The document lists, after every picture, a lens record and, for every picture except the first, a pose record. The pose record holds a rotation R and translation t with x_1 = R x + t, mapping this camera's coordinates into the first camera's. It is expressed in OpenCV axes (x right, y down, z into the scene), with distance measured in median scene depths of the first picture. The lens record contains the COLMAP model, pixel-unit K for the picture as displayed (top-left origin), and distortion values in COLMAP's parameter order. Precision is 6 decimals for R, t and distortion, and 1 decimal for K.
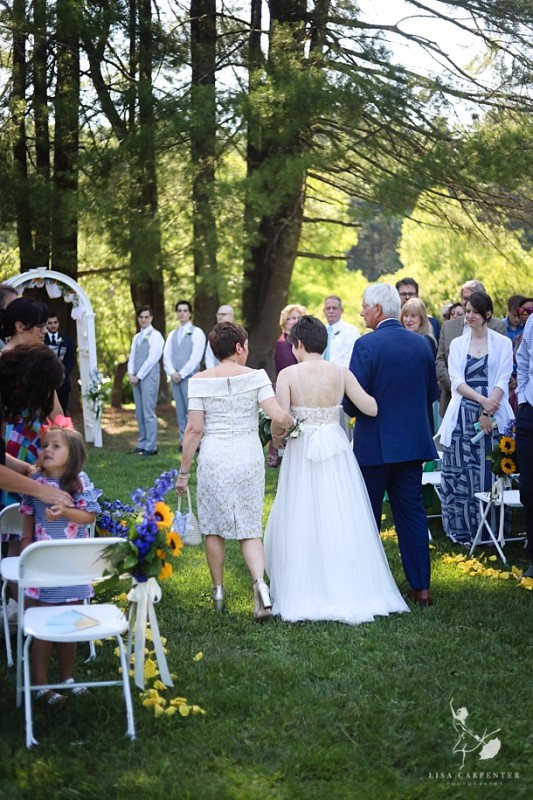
lens RADIAL K [[1308.1, 0, 266.5], [0, 1308.1, 400.0], [0, 0, 1]] dist [-0.022669, -0.064780]
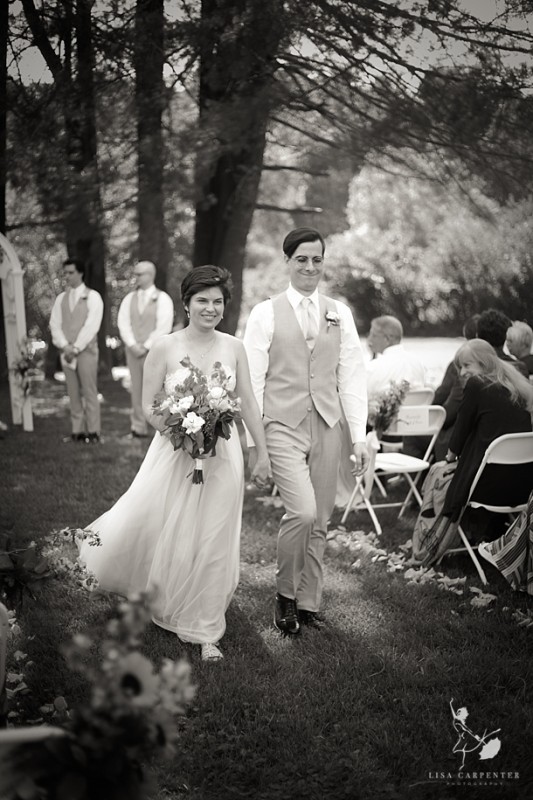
lens RADIAL K [[1308.1, 0, 266.5], [0, 1308.1, 400.0], [0, 0, 1]] dist [-0.022669, -0.064780]
pose [[0.998798, 0.002372, 0.048964, -0.011985], [-0.003767, 0.999589, 0.028413, -0.005717], [-0.048877, -0.028564, 0.998396, 0.110477]]
